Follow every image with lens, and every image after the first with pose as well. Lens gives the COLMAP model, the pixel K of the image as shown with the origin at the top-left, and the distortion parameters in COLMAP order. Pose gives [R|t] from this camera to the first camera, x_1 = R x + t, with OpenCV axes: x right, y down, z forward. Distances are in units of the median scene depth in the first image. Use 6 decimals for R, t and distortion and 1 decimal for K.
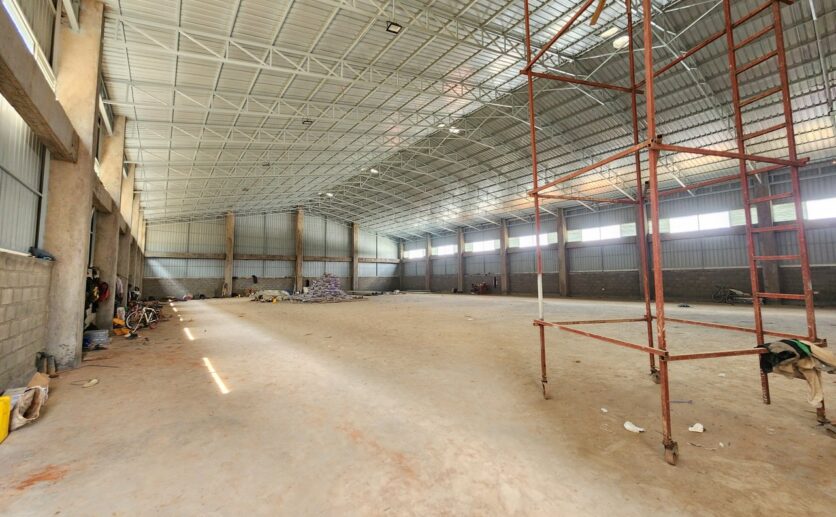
lens RADIAL K [[341.4, 0, 422.1], [0, 341.4, 246.8], [0, 0, 1]] dist [-0.001343, -0.000011]
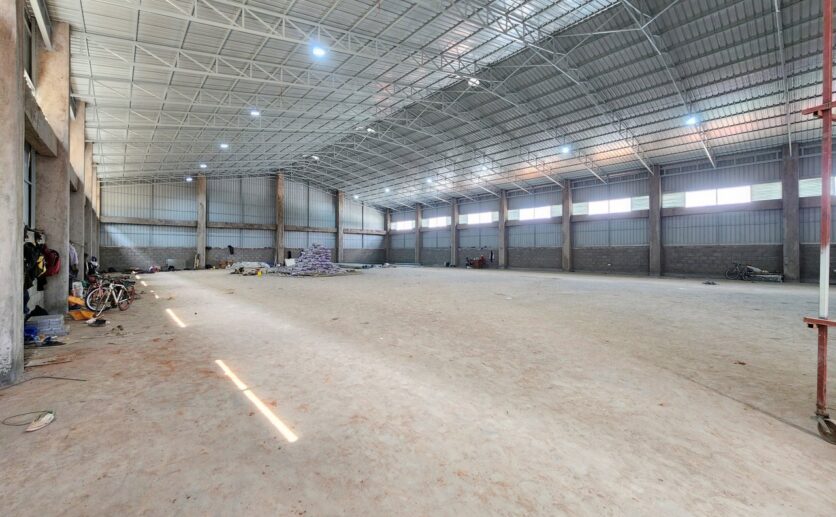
lens RADIAL K [[341.4, 0, 421.9], [0, 341.4, 247.6], [0, 0, 1]] dist [-0.001343, -0.000011]
pose [[0.996852, 0.013762, 0.078076, -0.112974], [-0.020023, 0.996596, 0.079976, 0.013680], [-0.076709, -0.081288, 0.993734, 0.120176]]
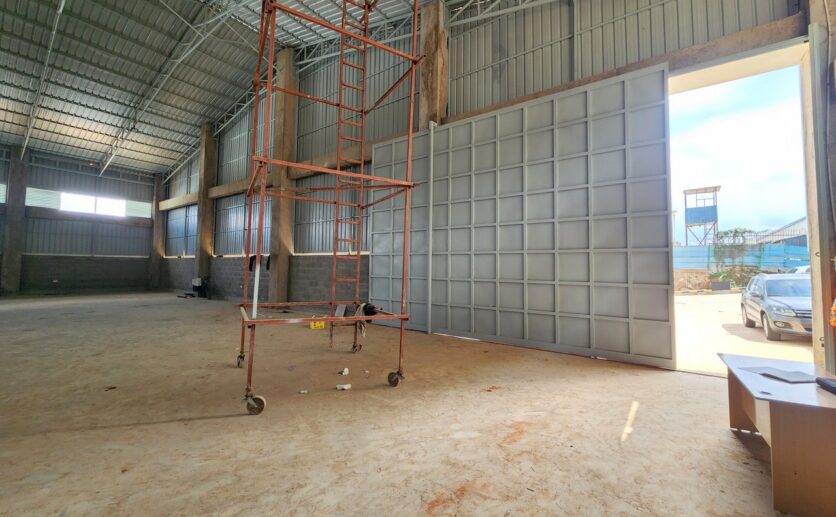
lens RADIAL K [[341.4, 0, 420.4], [0, 341.4, 248.3], [0, 0, 1]] dist [-0.001343, -0.000011]
pose [[-0.275684, 0.062796, 0.959195, -0.142877], [-0.100184, 0.990553, -0.093643, 0.022436], [-0.956013, -0.121912, -0.266789, 0.227955]]
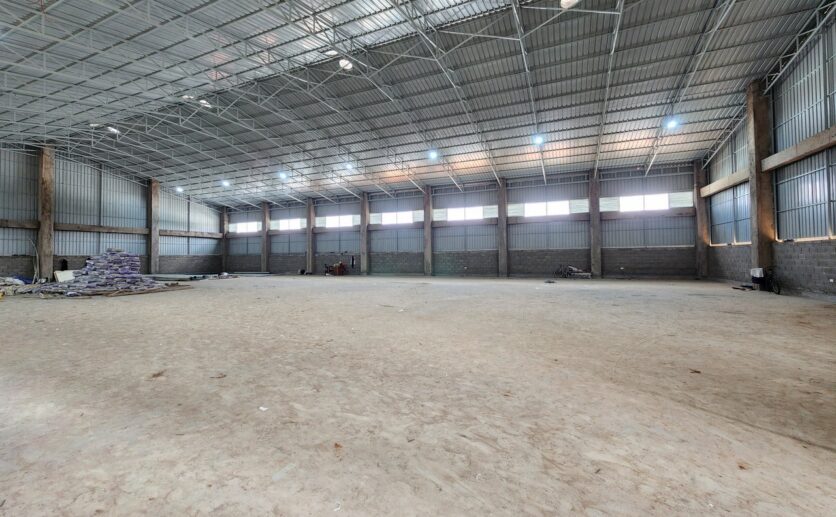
lens RADIAL K [[341.4, 0, 420.9], [0, 341.4, 247.7], [0, 0, 1]] dist [-0.001343, -0.000011]
pose [[0.871526, 0.014570, 0.490133, -0.144608], [-0.044813, 0.997742, 0.050023, 0.025797], [-0.488298, -0.065561, 0.870211, 0.248370]]
